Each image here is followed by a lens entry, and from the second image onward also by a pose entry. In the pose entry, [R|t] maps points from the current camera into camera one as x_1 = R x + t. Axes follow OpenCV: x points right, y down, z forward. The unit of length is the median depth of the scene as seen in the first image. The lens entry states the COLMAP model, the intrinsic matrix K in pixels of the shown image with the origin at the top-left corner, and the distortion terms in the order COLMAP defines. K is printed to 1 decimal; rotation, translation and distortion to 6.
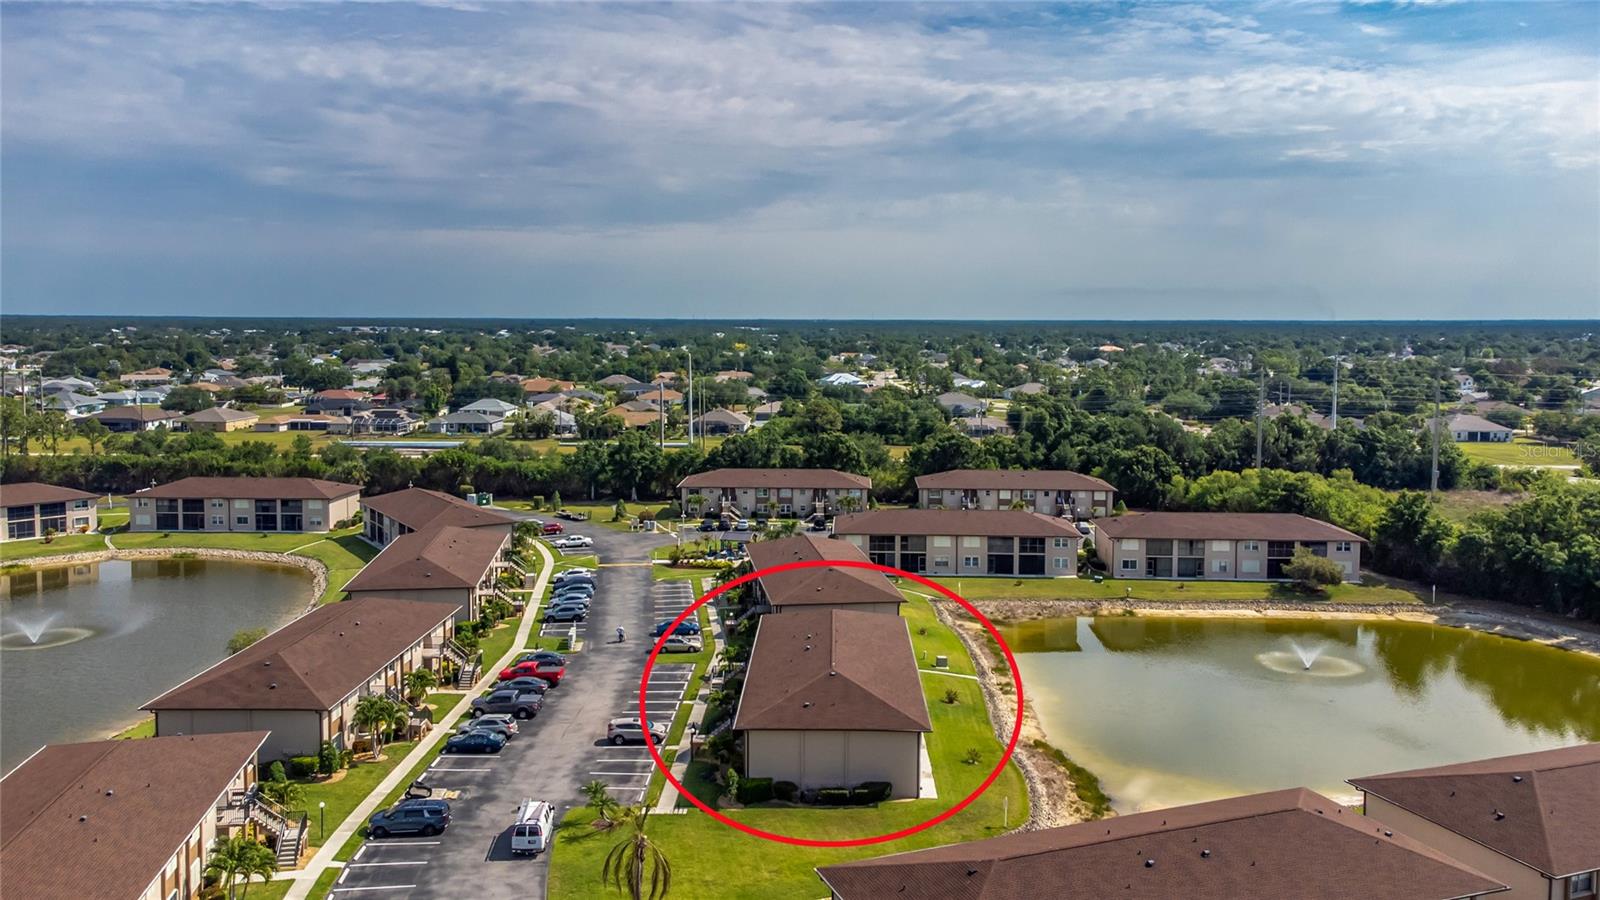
lens RADIAL K [[1245.0, 0, 789.5], [0, 1245.0, 451.7], [0, 0, 1]] dist [0.039334, 0.028229]
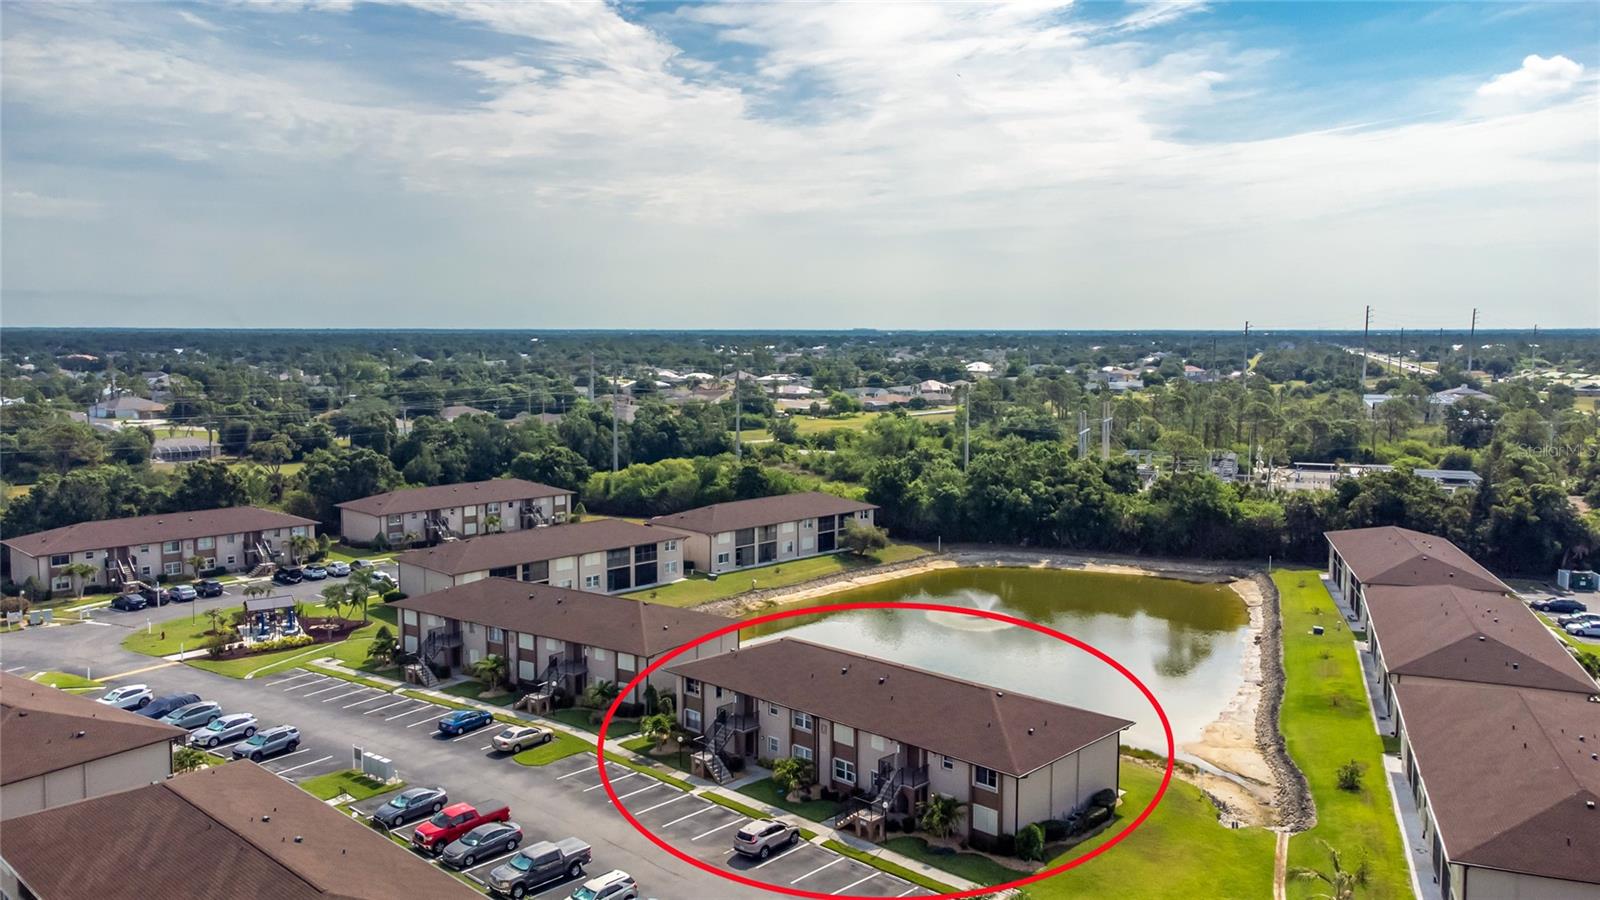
lens RADIAL K [[1245.0, 0, 821.6], [0, 1245.0, 461.4], [0, 0, 1]] dist [0.039334, 0.028229]
pose [[0.651884, -0.084125, 0.753638, -0.339000], [0.080782, 0.995876, 0.041289, -0.016944], [-0.754003, 0.033964, 0.655992, 0.242143]]
